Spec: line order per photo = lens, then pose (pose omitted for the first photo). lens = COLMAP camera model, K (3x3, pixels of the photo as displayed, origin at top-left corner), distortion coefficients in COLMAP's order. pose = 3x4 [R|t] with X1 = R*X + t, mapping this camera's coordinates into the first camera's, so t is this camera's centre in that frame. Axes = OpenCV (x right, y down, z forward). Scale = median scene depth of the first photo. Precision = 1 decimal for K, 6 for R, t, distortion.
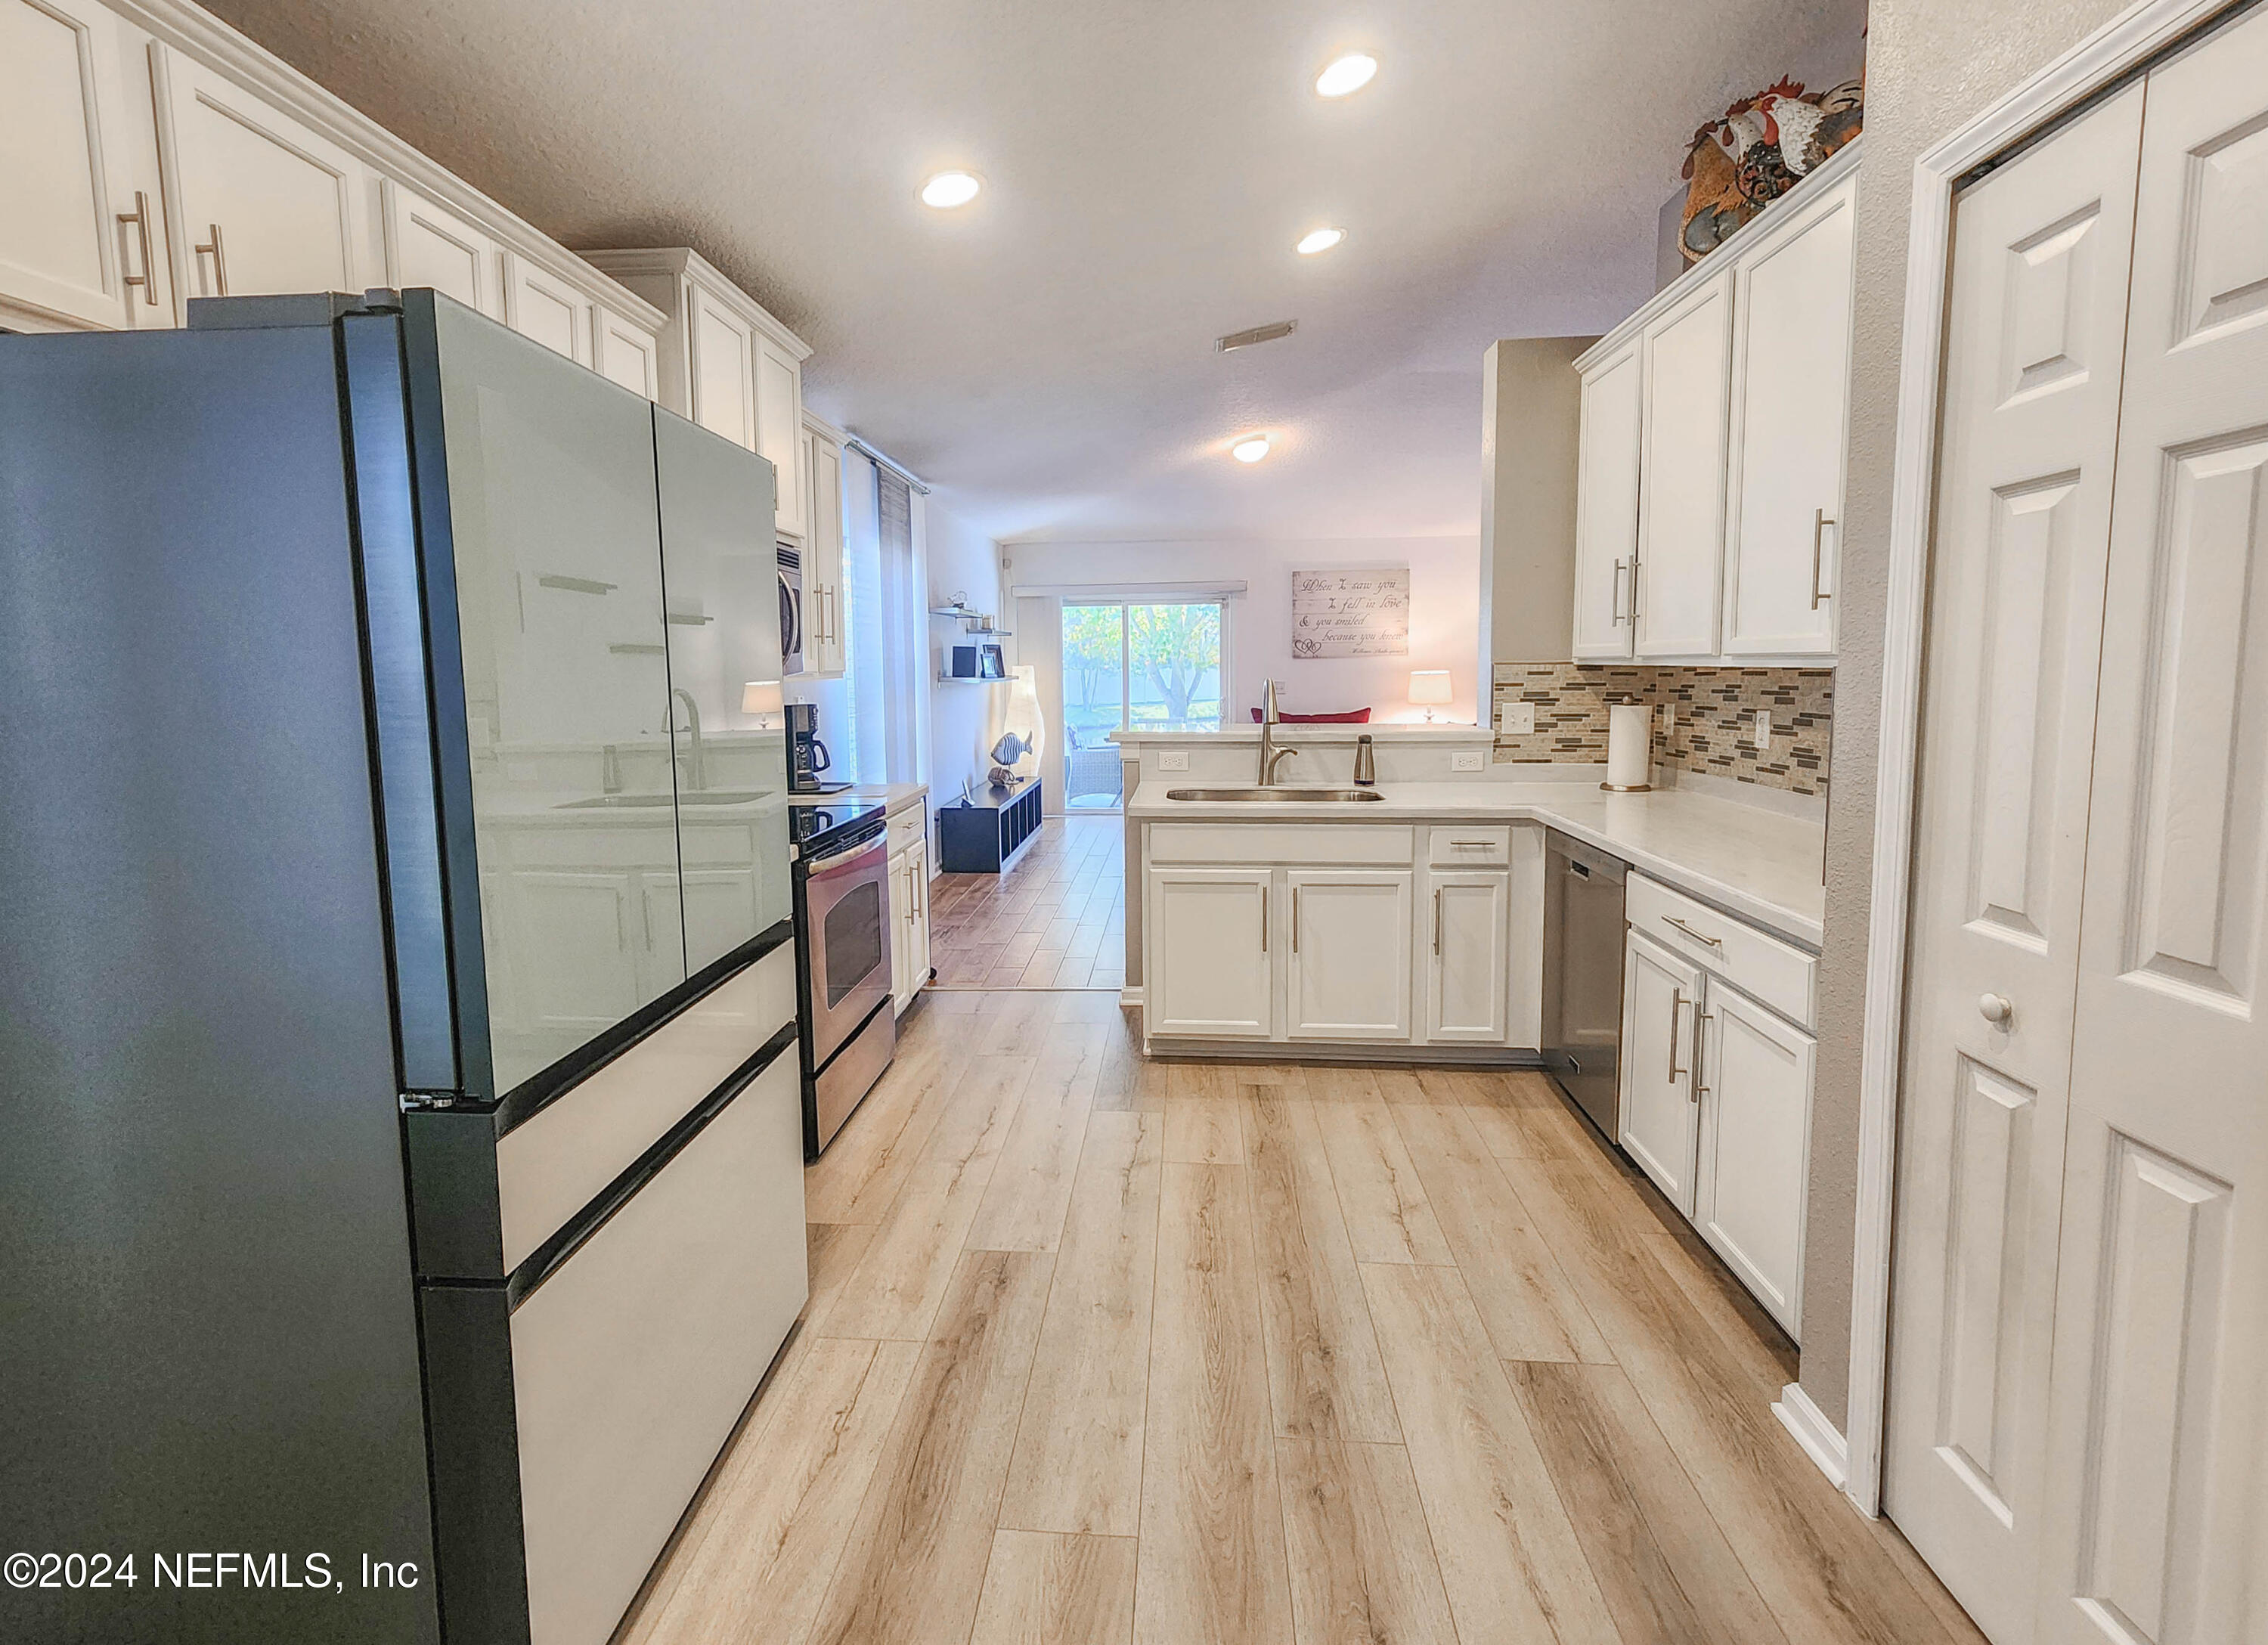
lens RADIAL K [[954.7, 0, 1128.9], [0, 954.7, 761.9], [0, 0, 1]] dist [0.002700, 0.000951]
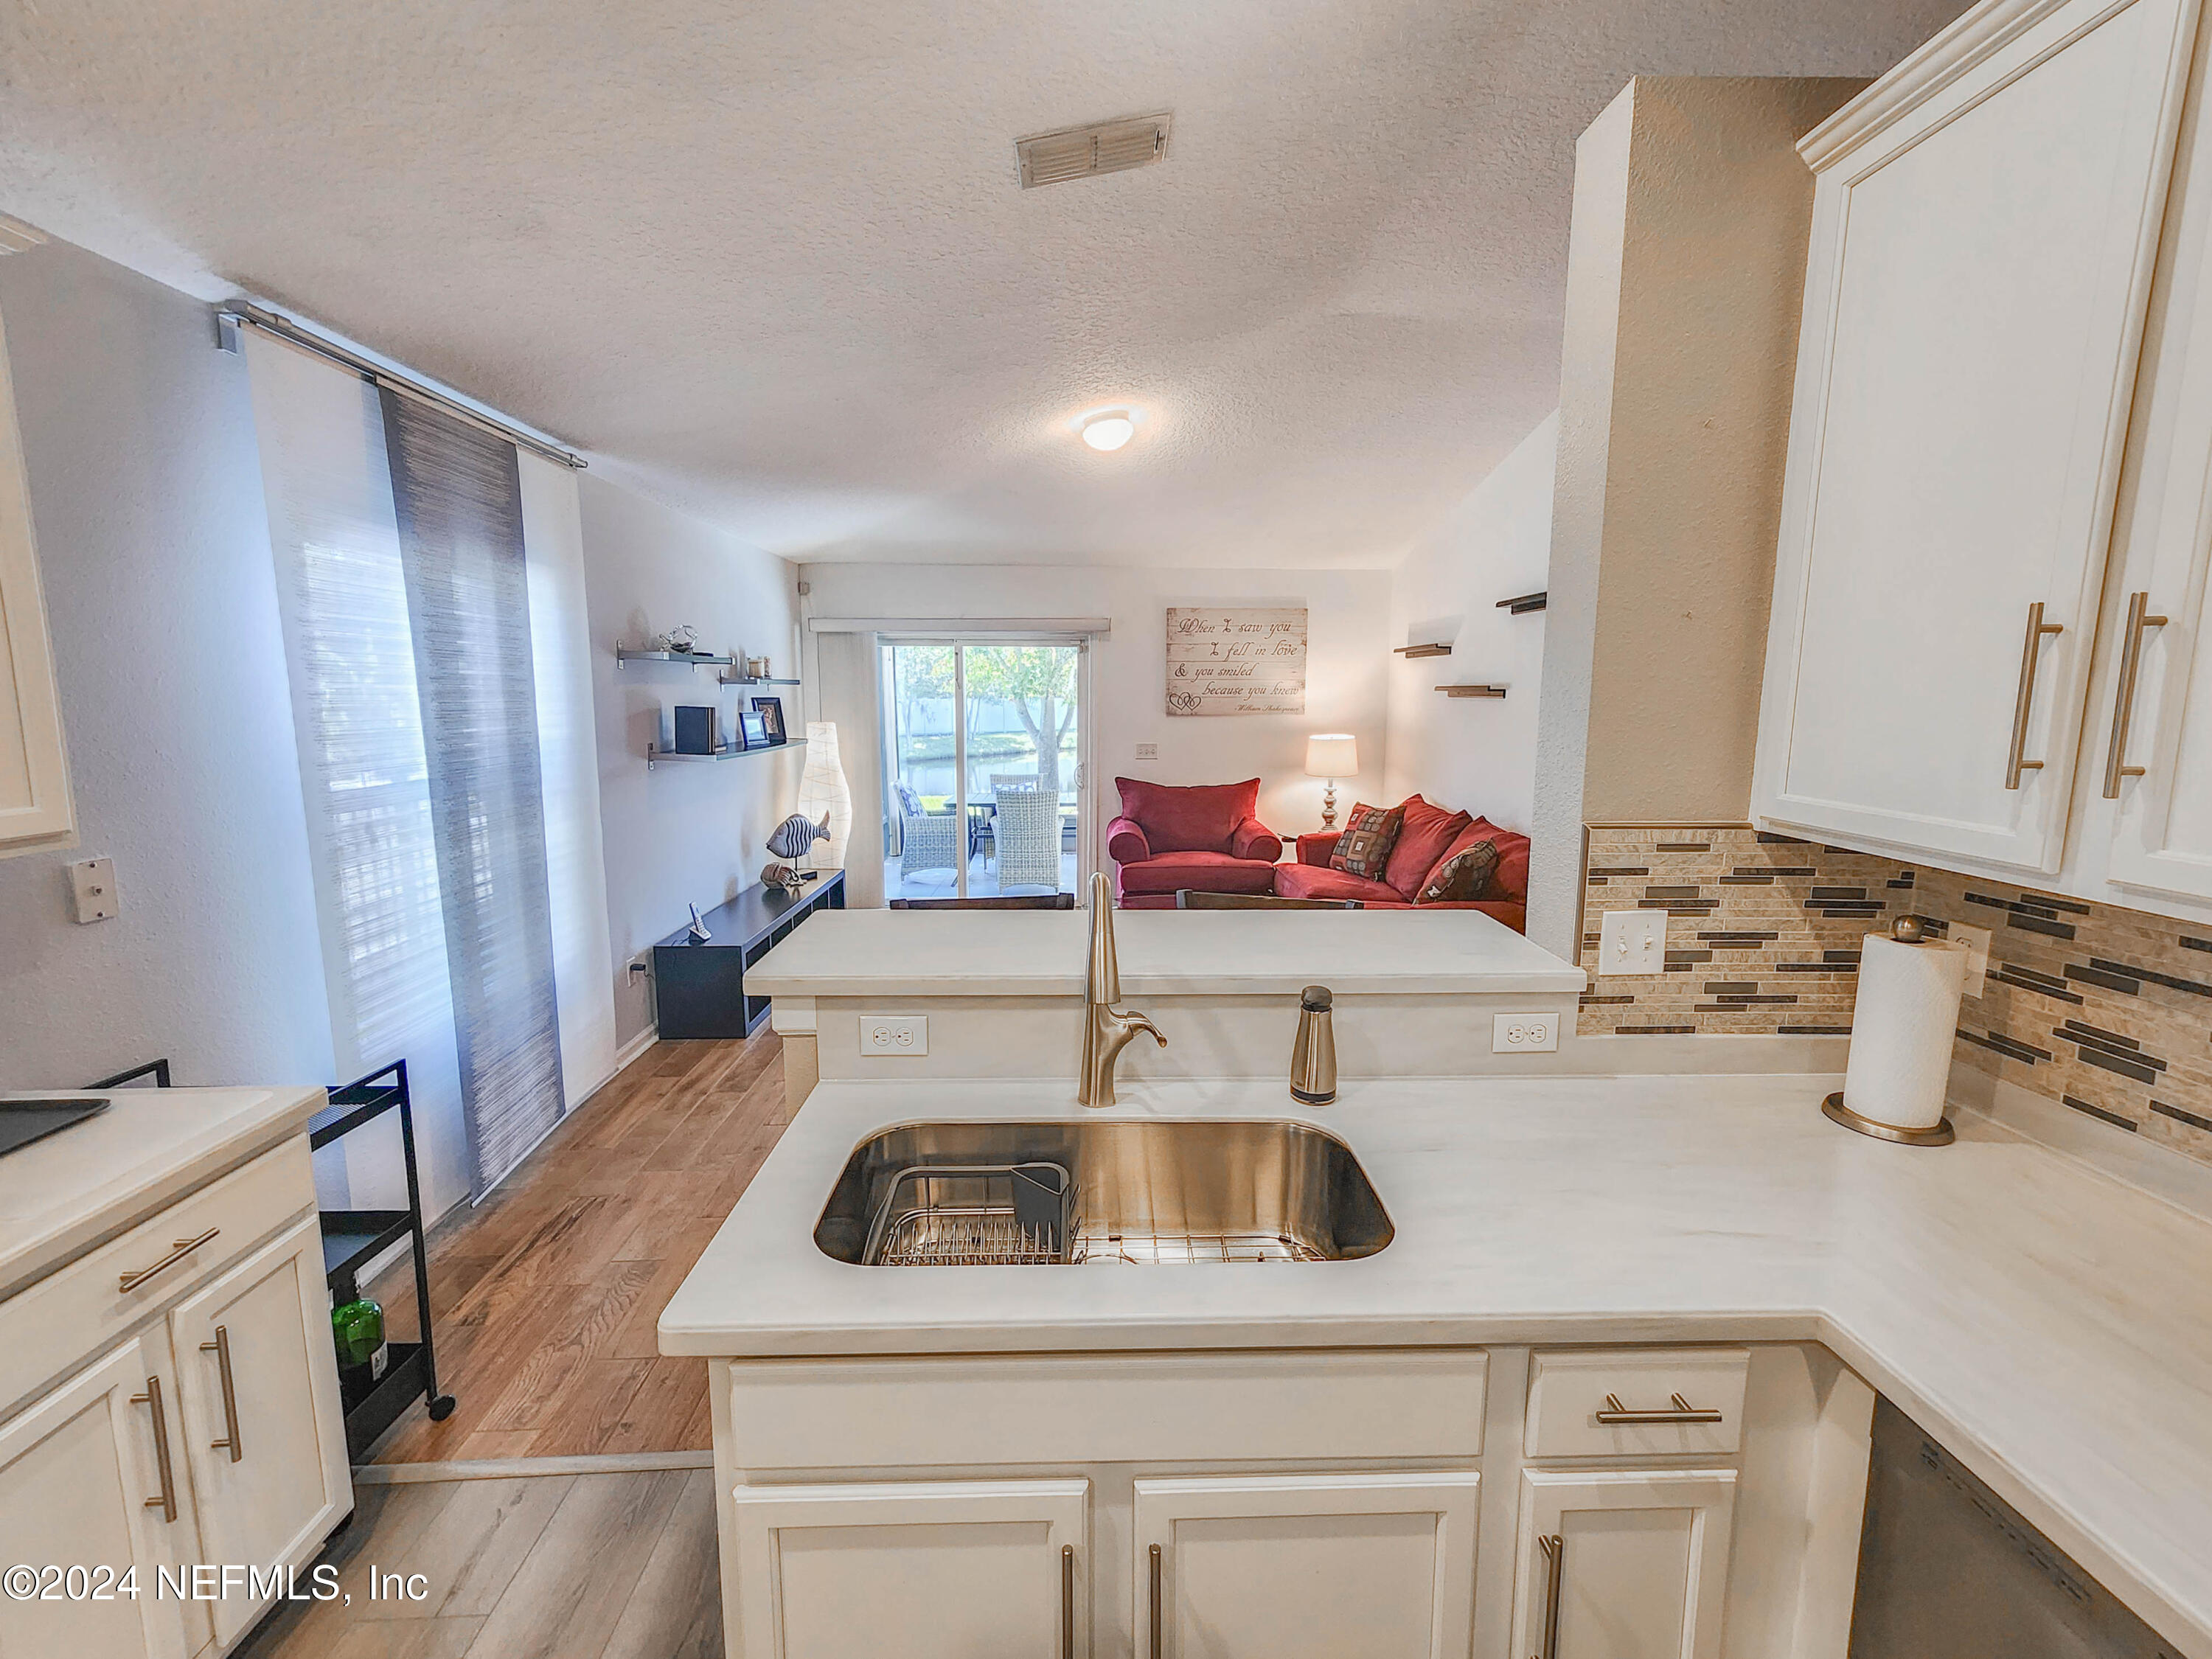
lens RADIAL K [[1016.6, 0, 1110.2], [0, 1016.6, 855.4], [0, 0, 1]] dist [0.003487, 0.000008]
pose [[0.993562, -0.002333, 0.113263, 0.060190], [-0.002788, 0.998981, 0.045041, -0.068284], [-0.113253, -0.045067, 0.992544, 0.333088]]
